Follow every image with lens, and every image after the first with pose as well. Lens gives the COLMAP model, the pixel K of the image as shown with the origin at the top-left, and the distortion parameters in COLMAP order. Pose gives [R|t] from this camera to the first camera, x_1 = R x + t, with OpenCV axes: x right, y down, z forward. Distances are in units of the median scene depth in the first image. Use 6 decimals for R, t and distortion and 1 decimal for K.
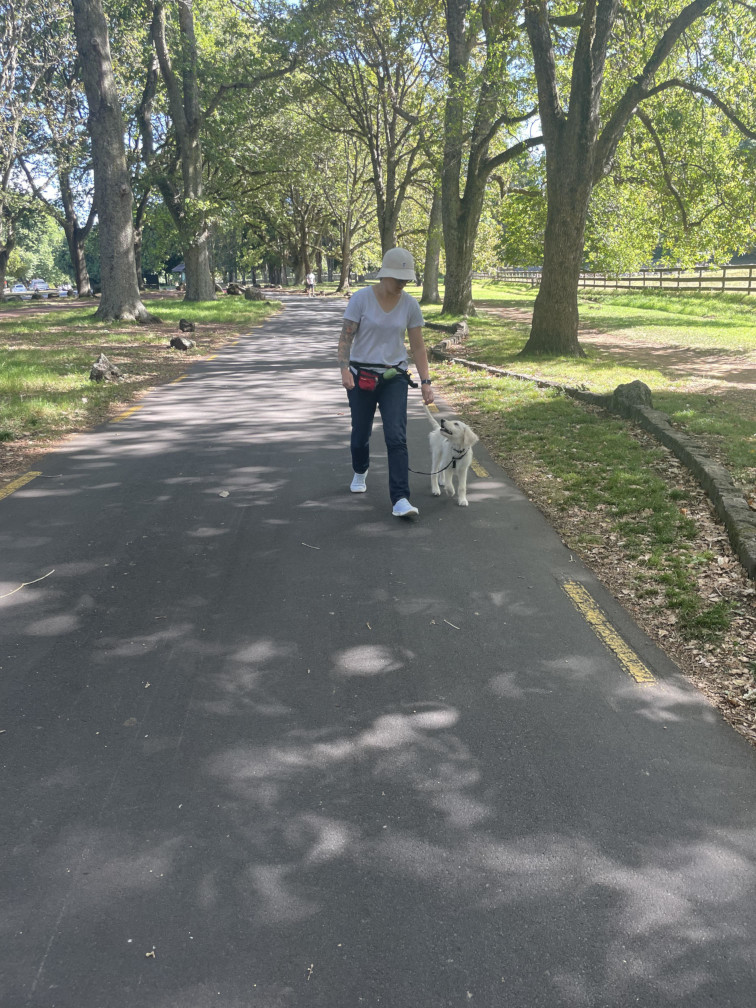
lens RADIAL K [[766.8, 0, 392.2], [0, 766.8, 490.1], [0, 0, 1]] dist [0.081033, -0.106077]
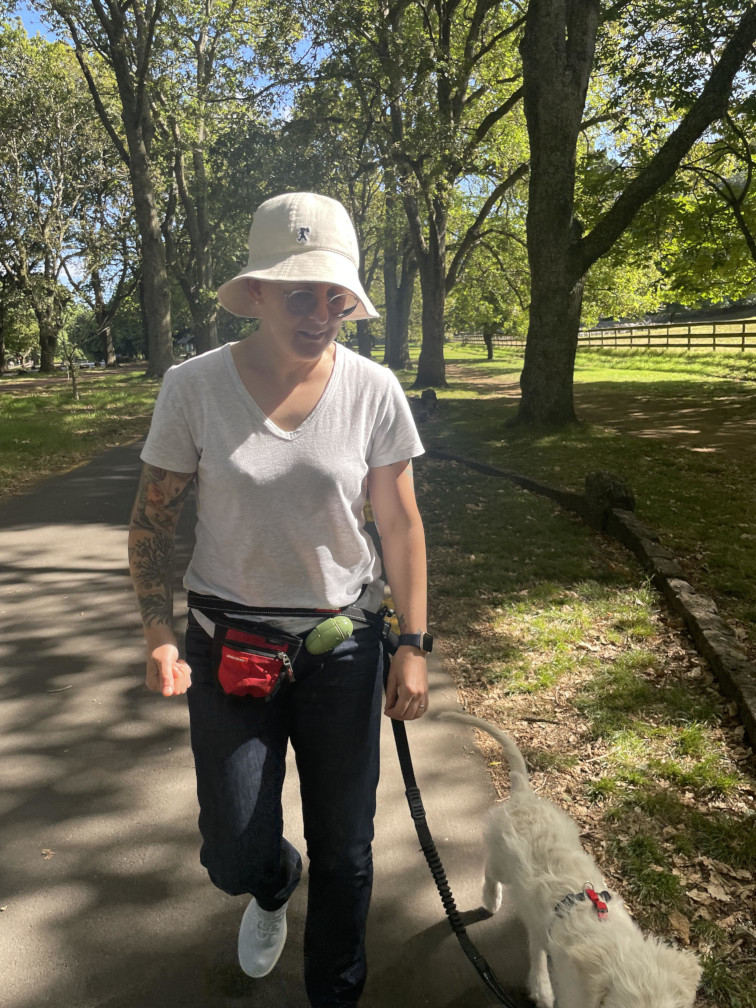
lens RADIAL K [[766.8, 0, 383.9], [0, 766.8, 506.1], [0, 0, 1]] dist [0.081033, -0.106077]
pose [[0.999607, -0.026905, -0.007859, 0.048966], [0.026387, 0.997854, -0.059920, 0.081143], [0.009454, 0.059689, 0.998172, -0.295618]]
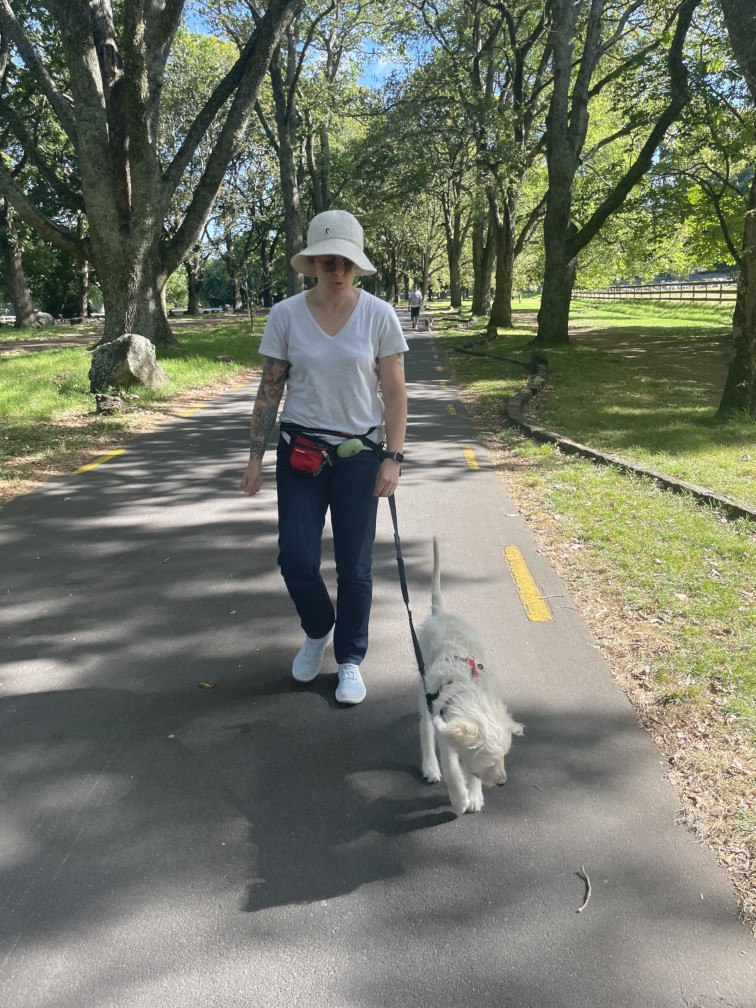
lens RADIAL K [[766.8, 0, 381.1], [0, 766.8, 489.3], [0, 0, 1]] dist [0.081033, -0.106077]
pose [[0.991937, 0.018428, -0.125386, 0.067947], [-0.021094, 0.999578, -0.019964, 0.154627], [0.124966, 0.022448, 0.991907, -0.563266]]
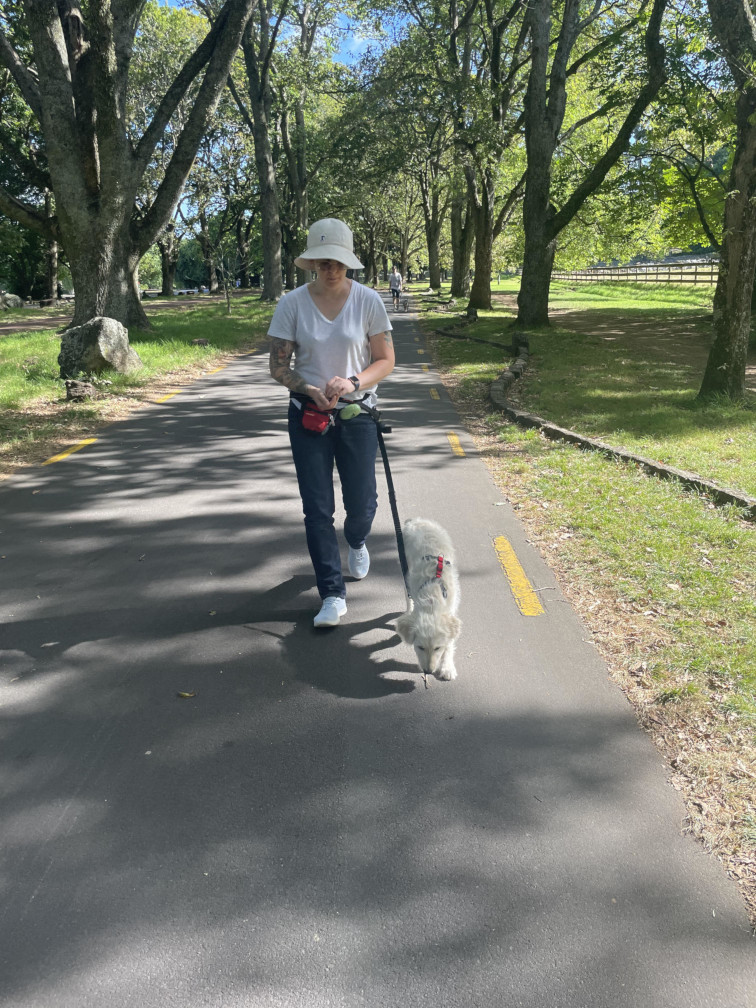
lens RADIAL K [[766.8, 0, 398.6], [0, 766.8, 488.7], [0, 0, 1]] dist [0.081033, -0.106077]
pose [[0.996913, 0.008403, -0.078059, 0.066980], [-0.008336, 0.999965, 0.001184, 0.153547], [0.078066, -0.000529, 0.996948, -0.560055]]
